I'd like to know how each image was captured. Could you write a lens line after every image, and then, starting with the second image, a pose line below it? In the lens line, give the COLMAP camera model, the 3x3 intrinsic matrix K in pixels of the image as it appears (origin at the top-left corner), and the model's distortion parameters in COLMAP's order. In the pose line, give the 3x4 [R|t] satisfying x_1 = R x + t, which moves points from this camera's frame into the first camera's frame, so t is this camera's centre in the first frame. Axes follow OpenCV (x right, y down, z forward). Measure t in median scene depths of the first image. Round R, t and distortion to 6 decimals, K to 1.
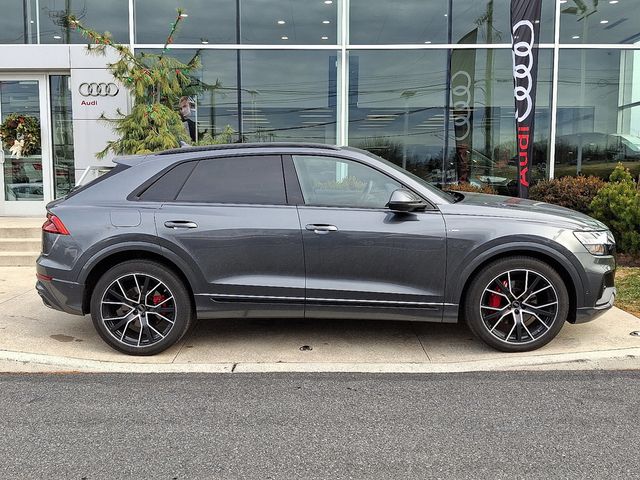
lens RADIAL K [[591.3, 0, 320.0], [0, 591.3, 240.0], [0, 0, 1]] dist [0.103293, -0.234665]
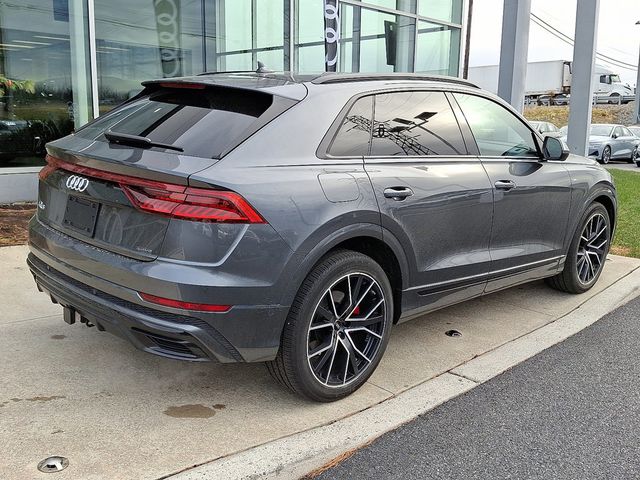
lens RADIAL K [[610.3, 0, 299.6], [0, 610.3, 237.3], [0, 0, 1]] dist [0.121090, -0.000613]
pose [[0.728721, -0.110881, 0.675774, -0.770657], [0.056144, 0.993156, 0.102414, -0.050336], [-0.682505, -0.036691, 0.729959, 0.555276]]
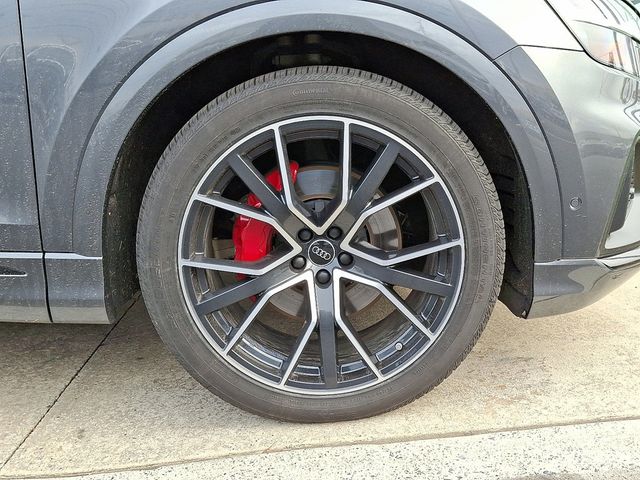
lens RADIAL K [[591.3, 0, 320.0], [0, 591.3, 240.0], [0, 0, 1]] dist [0.103293, -0.234665]
pose [[0.999790, -0.013106, 0.015770, 0.327053], [0.012101, 0.997990, 0.062210, 0.085524], [-0.016553, -0.062007, 0.997938, 0.730174]]
